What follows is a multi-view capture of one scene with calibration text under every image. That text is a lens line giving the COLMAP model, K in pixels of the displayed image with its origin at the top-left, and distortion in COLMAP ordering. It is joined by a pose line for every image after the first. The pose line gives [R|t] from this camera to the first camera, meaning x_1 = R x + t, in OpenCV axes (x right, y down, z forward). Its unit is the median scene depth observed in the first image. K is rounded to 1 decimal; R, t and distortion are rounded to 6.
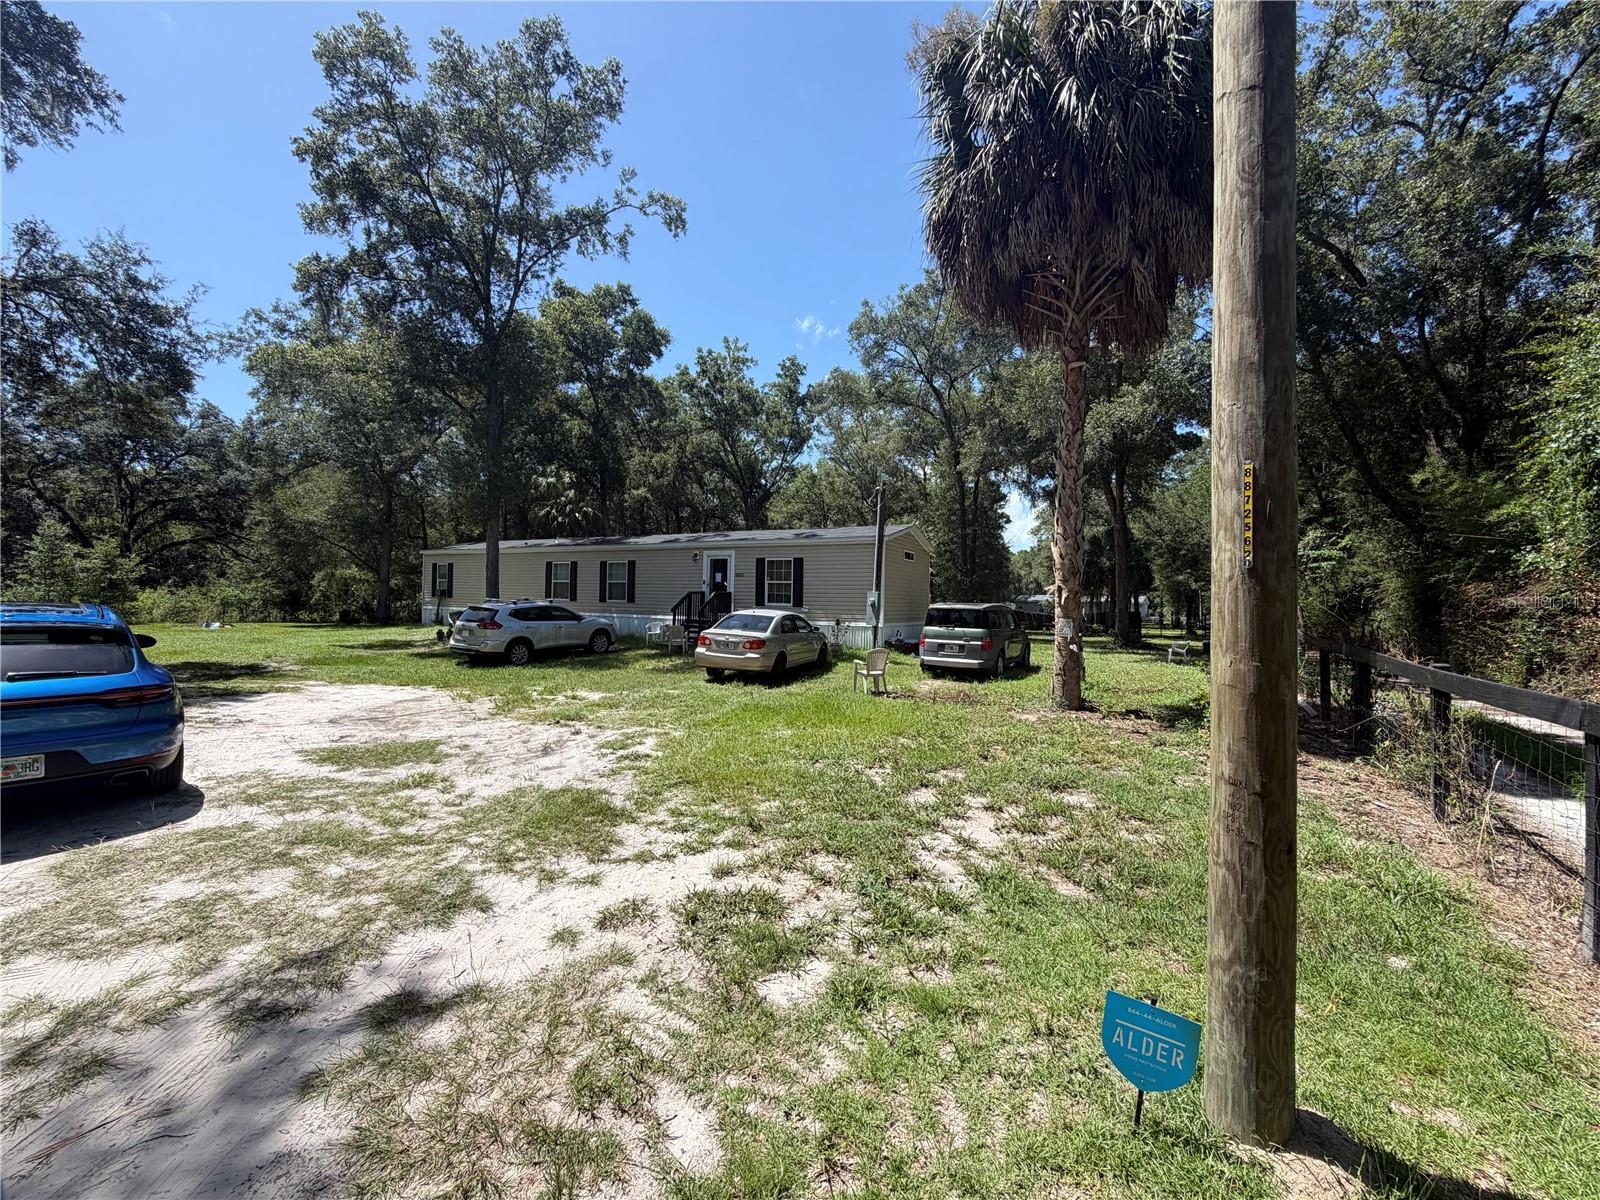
lens RADIAL K [[641.6, 0, 800.3], [0, 641.6, 604.4], [0, 0, 1]] dist [0.001003, 0.000419]
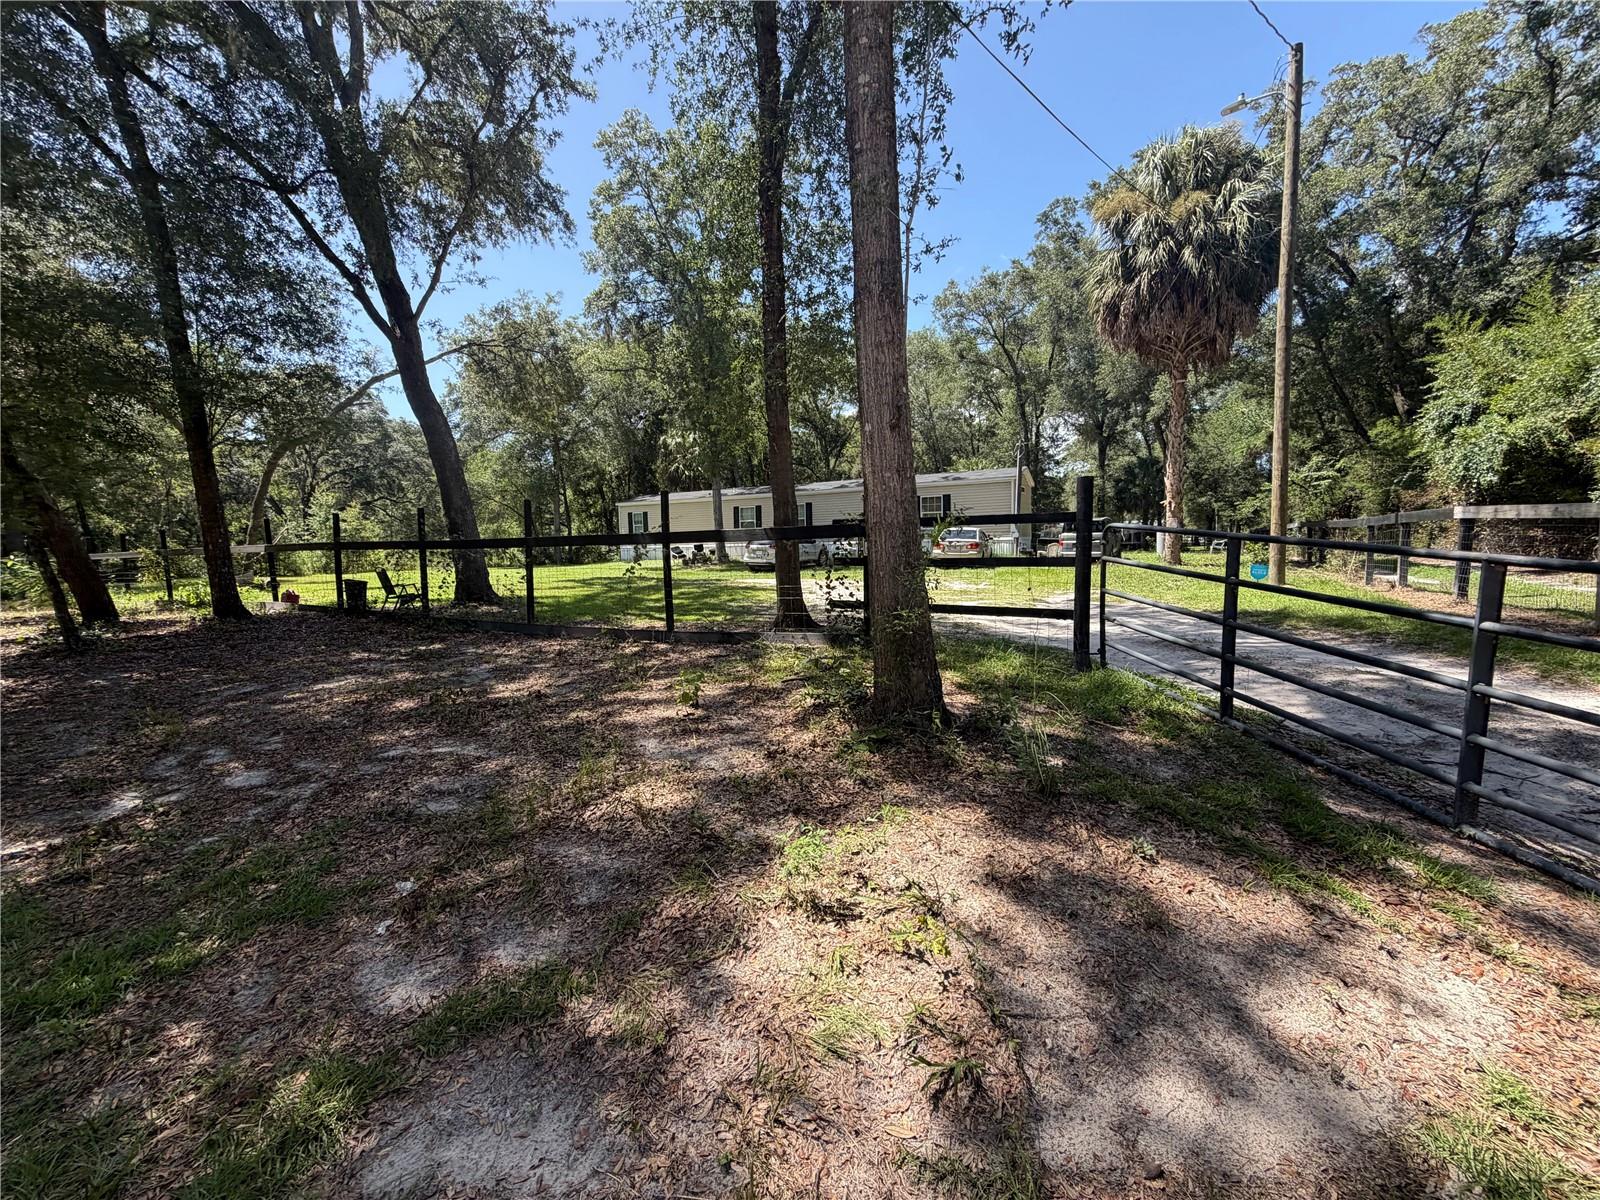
lens RADIAL K [[641.6, 0, 800.3], [0, 641.6, 604.4], [0, 0, 1]] dist [0.001003, 0.000419]
pose [[0.999009, -0.042827, -0.012153, -0.251944], [0.043747, 0.995013, 0.089643, 0.021791], [0.008253, -0.090085, 0.995900, -0.343723]]
